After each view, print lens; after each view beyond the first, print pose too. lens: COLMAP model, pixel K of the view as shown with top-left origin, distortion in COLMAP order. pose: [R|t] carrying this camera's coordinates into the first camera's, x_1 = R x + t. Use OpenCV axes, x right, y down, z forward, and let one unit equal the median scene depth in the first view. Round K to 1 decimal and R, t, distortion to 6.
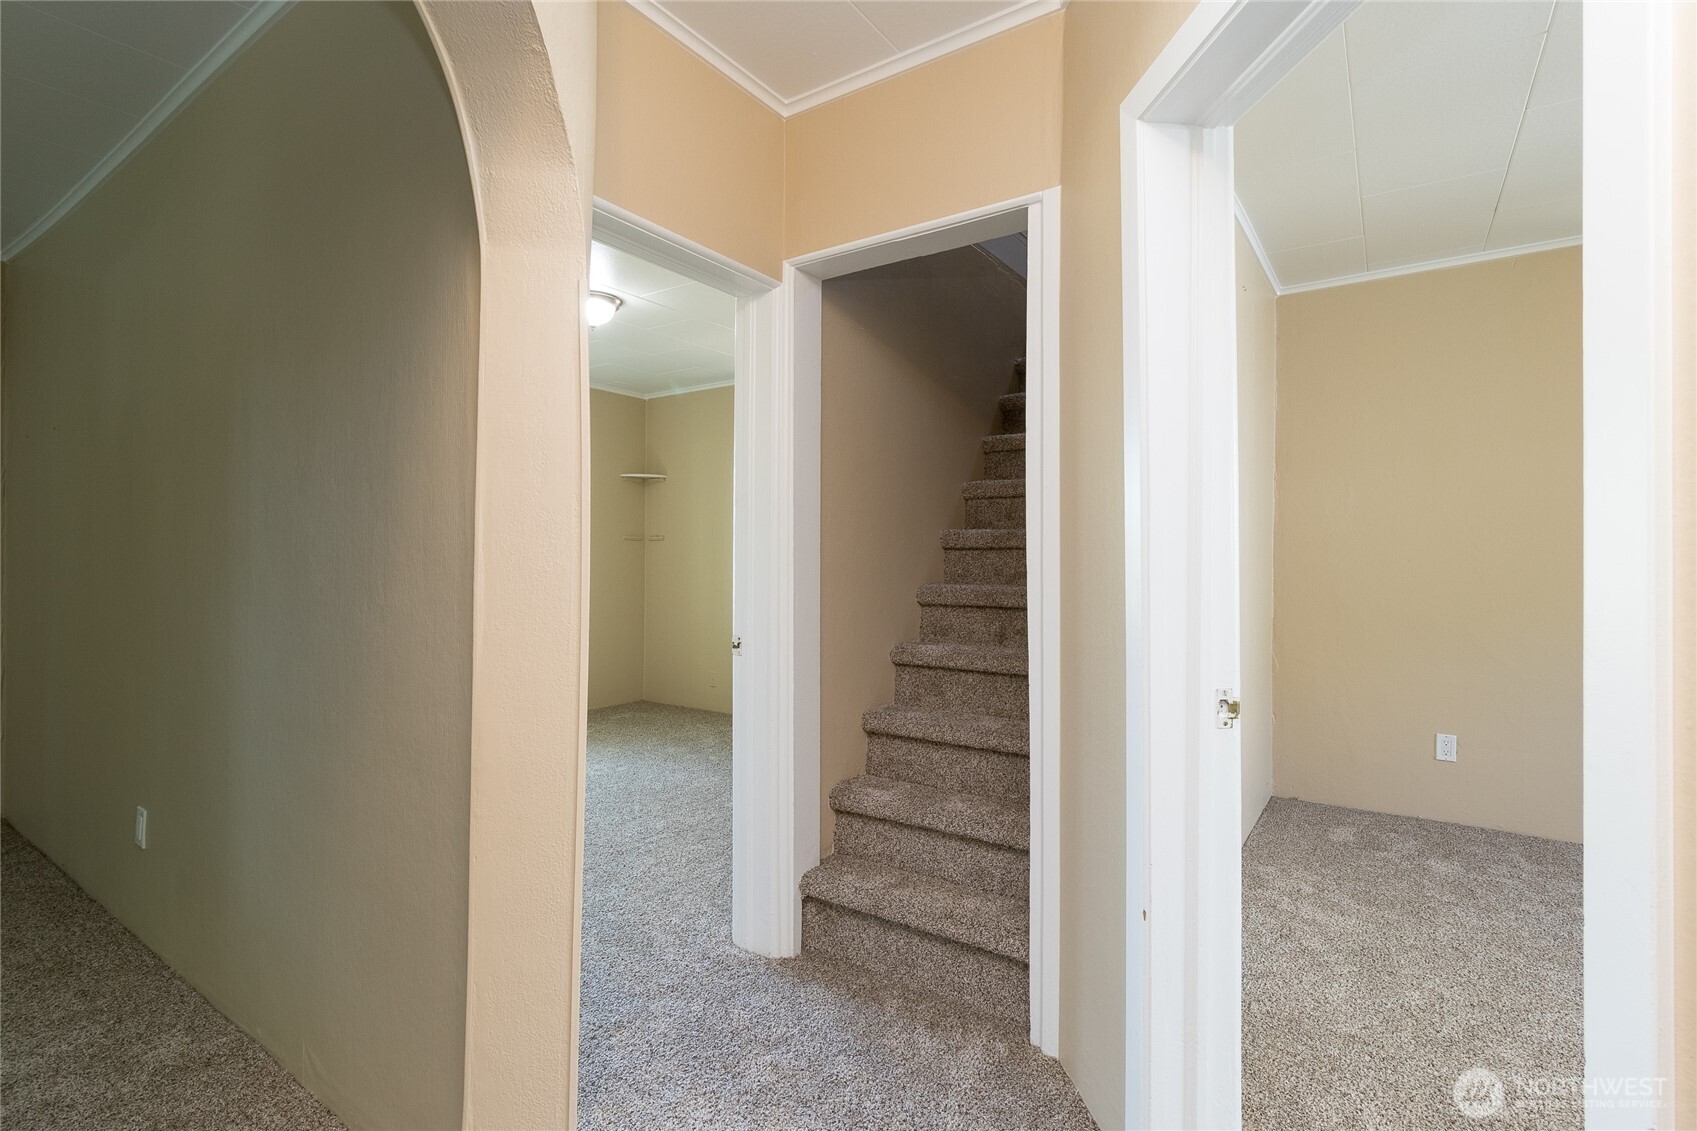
lens RADIAL K [[804.5, 0, 844.9], [0, 804.5, 560.9], [0, 0, 1]] dist [-0.001757, -0.000278]
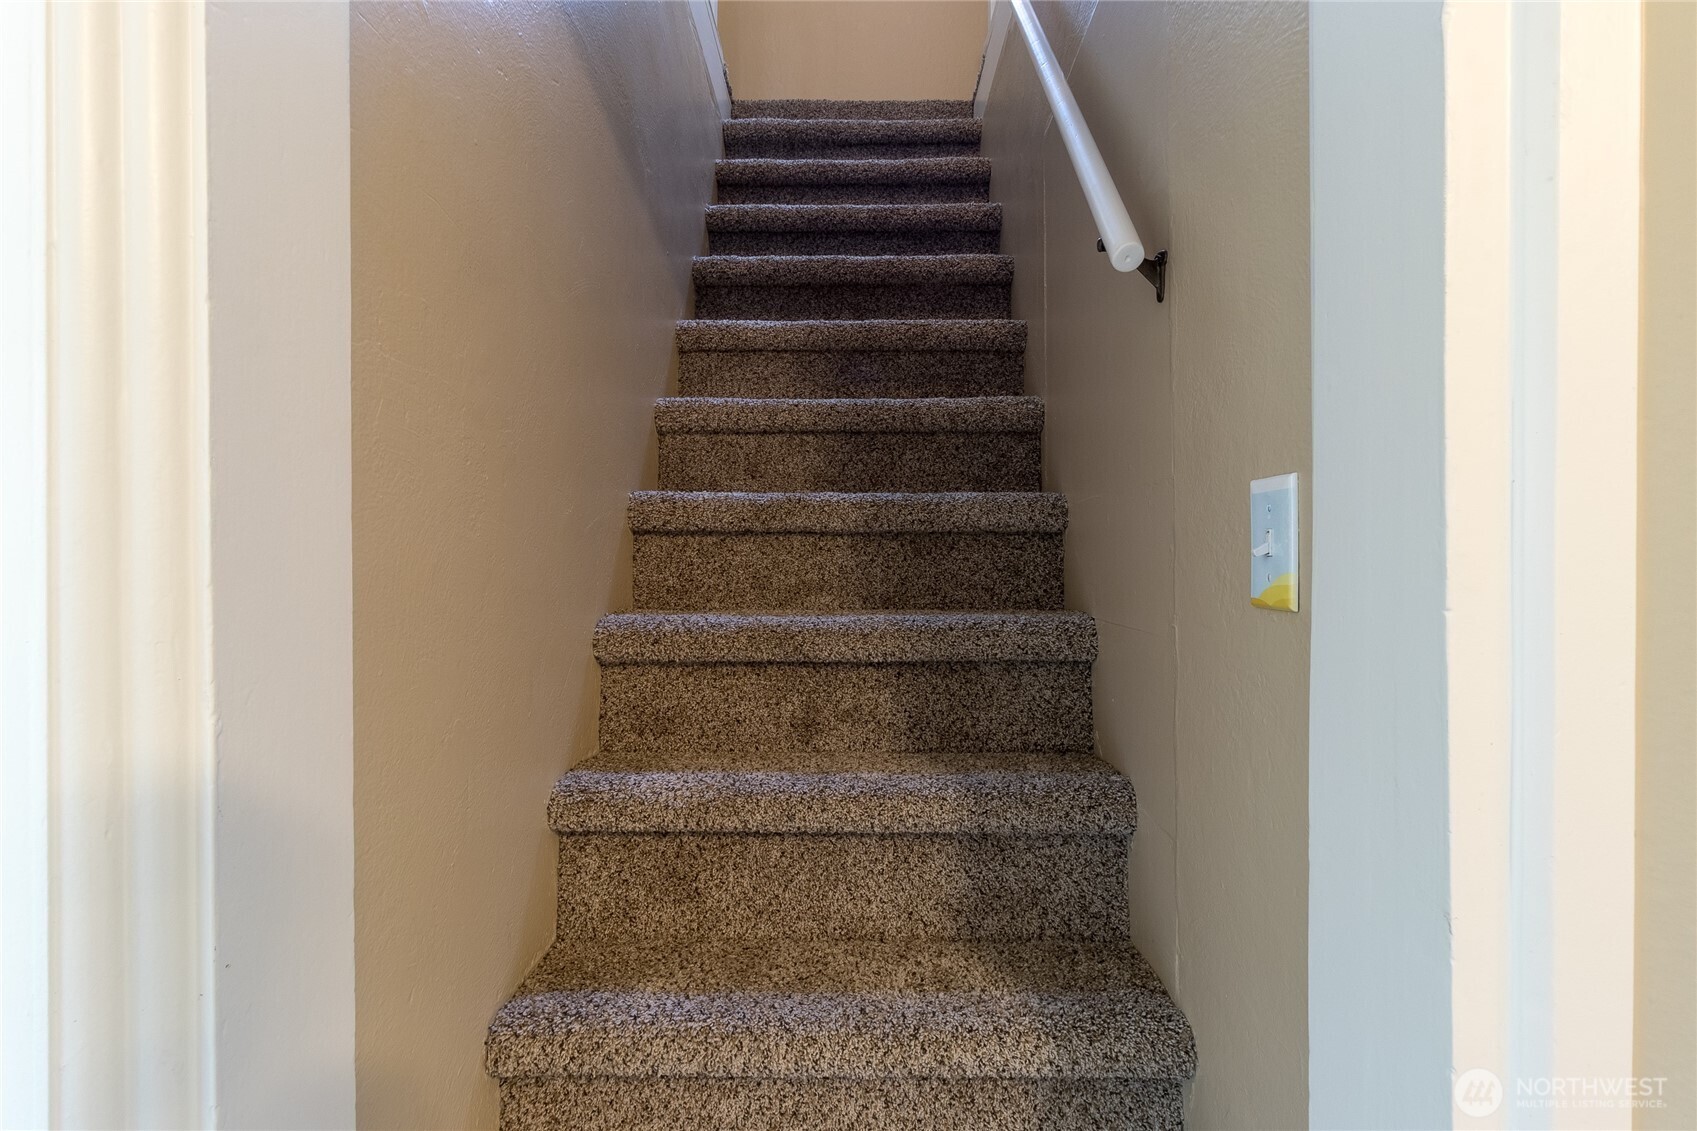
lens RADIAL K [[804.5, 0, 851.8], [0, 804.5, 567.0], [0, 0, 1]] dist [-0.001757, -0.000278]
pose [[0.821763, -0.008937, 0.569760, -0.035940], [0.004461, 0.999947, 0.009252, 0.000763], [-0.569813, -0.005061, 0.821759, 0.577495]]
